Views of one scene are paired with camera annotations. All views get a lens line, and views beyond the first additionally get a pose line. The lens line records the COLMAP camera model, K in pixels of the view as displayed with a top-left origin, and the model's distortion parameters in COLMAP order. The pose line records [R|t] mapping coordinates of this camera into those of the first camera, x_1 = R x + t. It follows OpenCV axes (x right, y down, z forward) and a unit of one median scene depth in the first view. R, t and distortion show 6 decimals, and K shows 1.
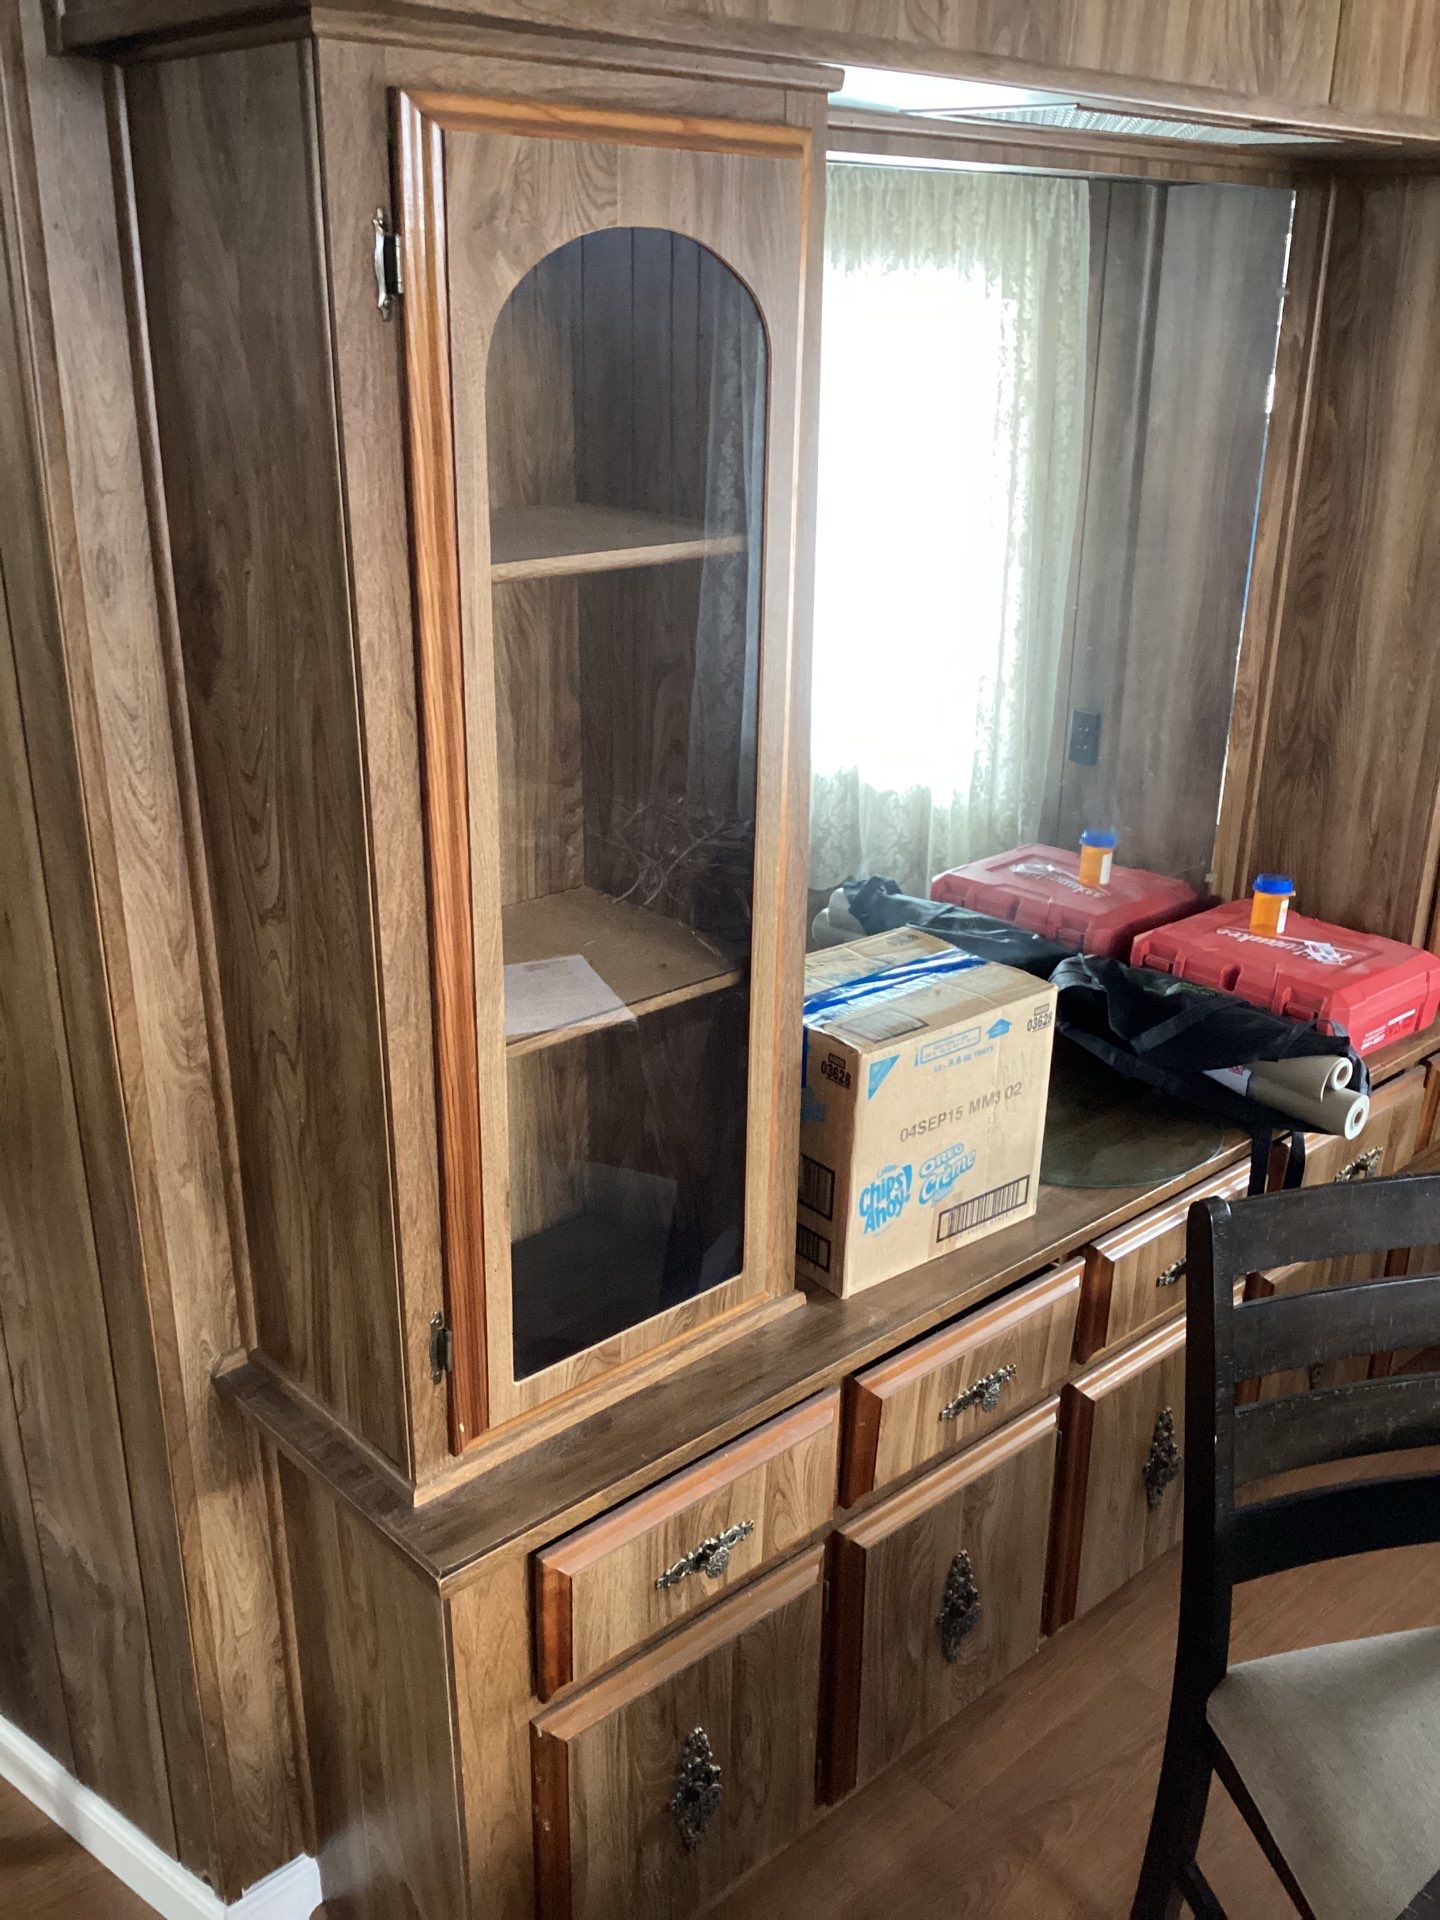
lens RADIAL K [[1724.8, 0, 720.7], [0, 1724.8, 964.2], [0, 0, 1]] dist [-0.007479, -0.004301]
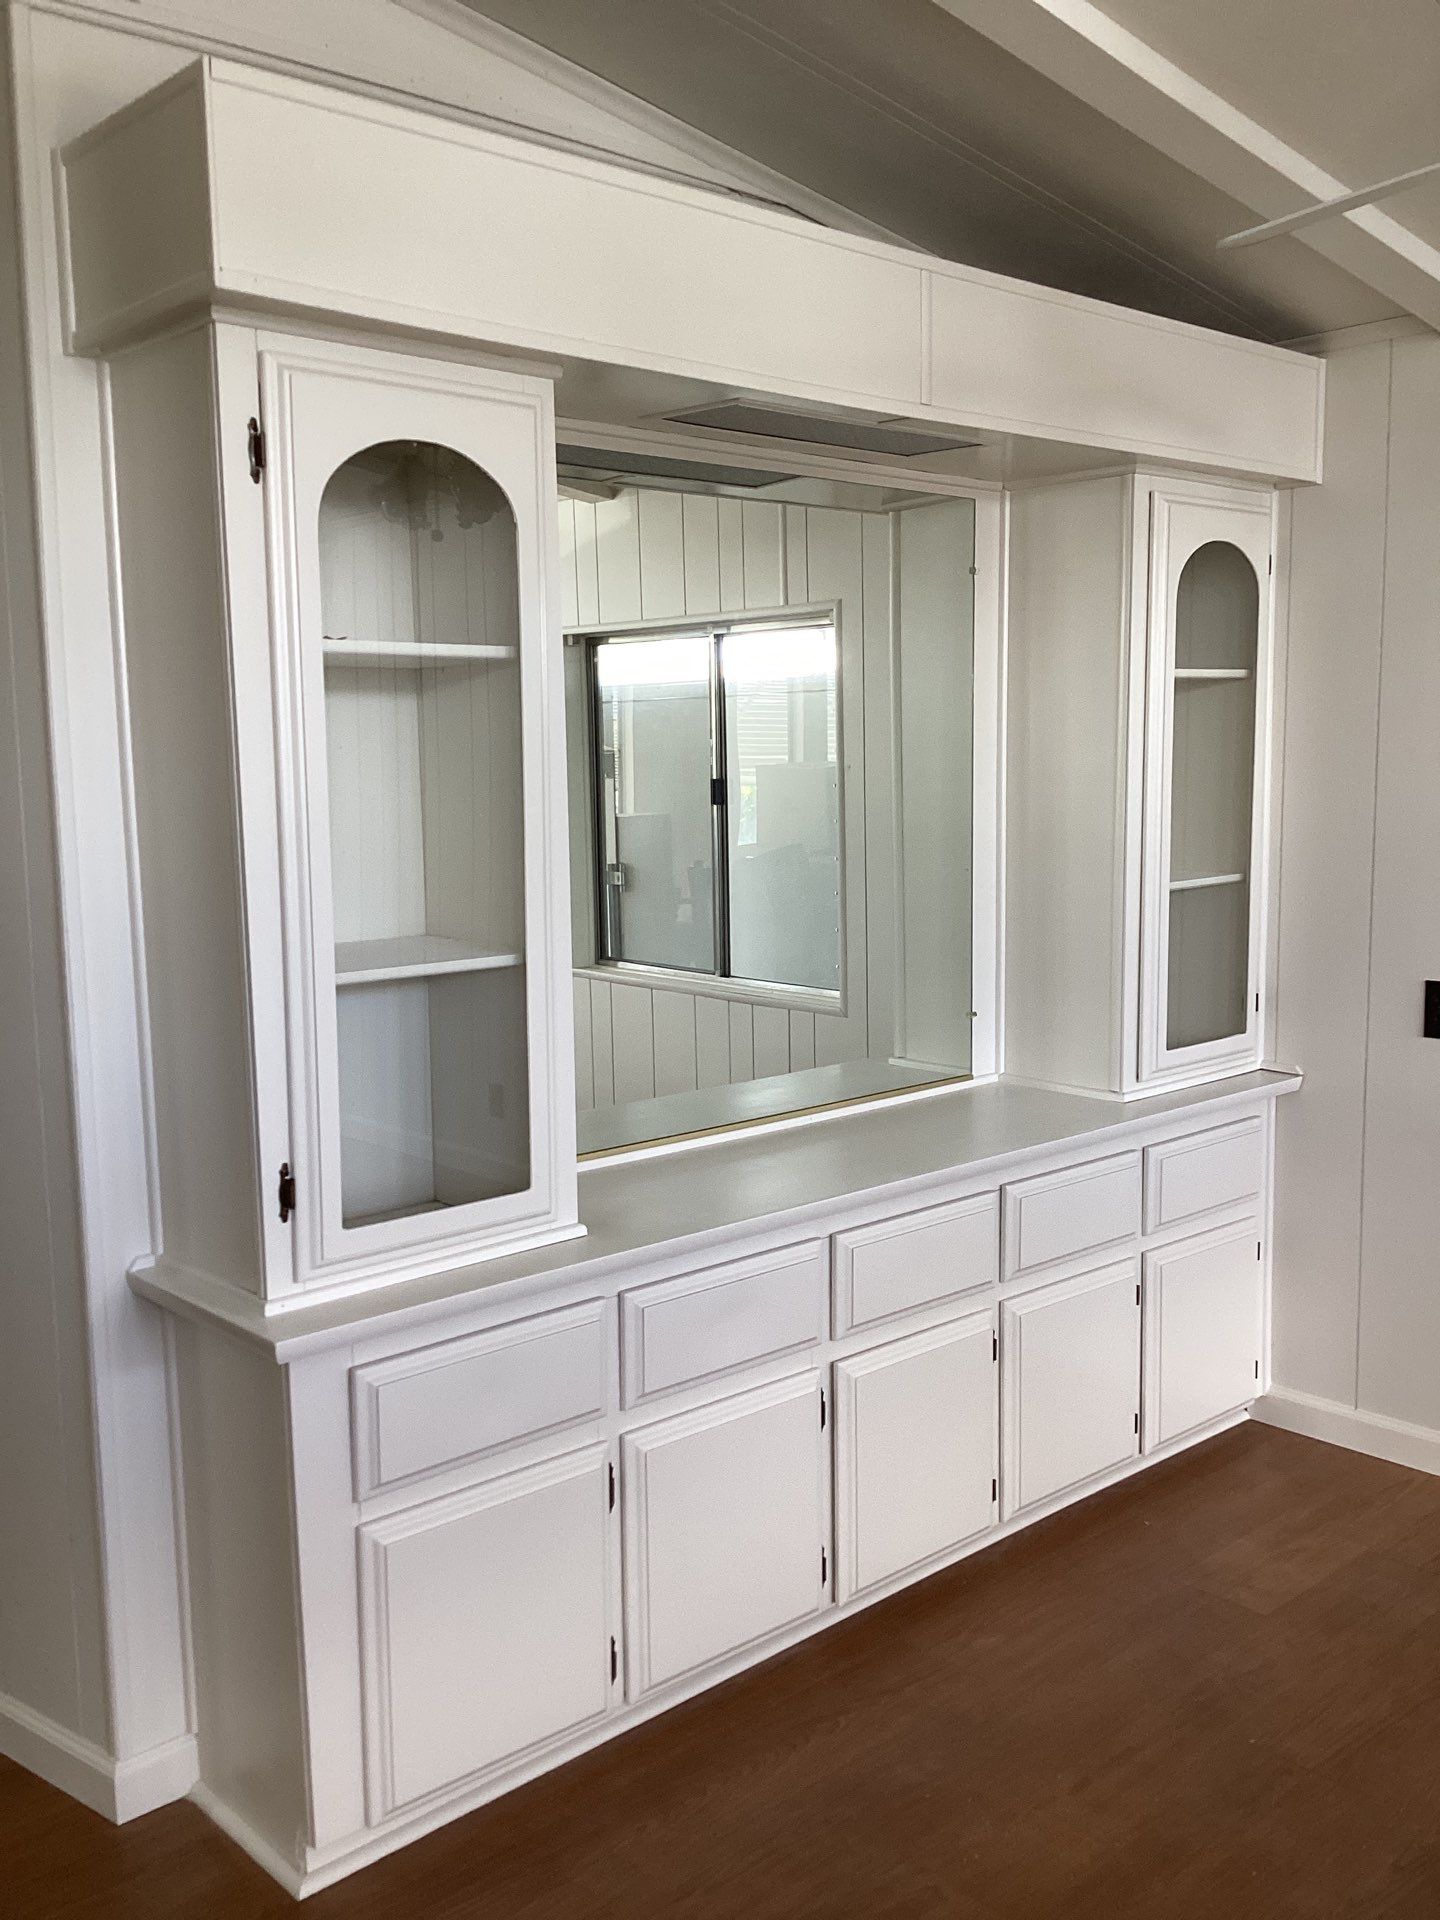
lens RADIAL K [[1724.8, 0, 720.0], [0, 1724.8, 956.7], [0, 0, 1]] dist [-0.007479, -0.004301]
pose [[0.999588, -0.028693, 0.000302, 0.188329], [0.027846, 0.967431, -0.251598, 0.391682], [0.006927, 0.251503, 0.967832, -0.385009]]
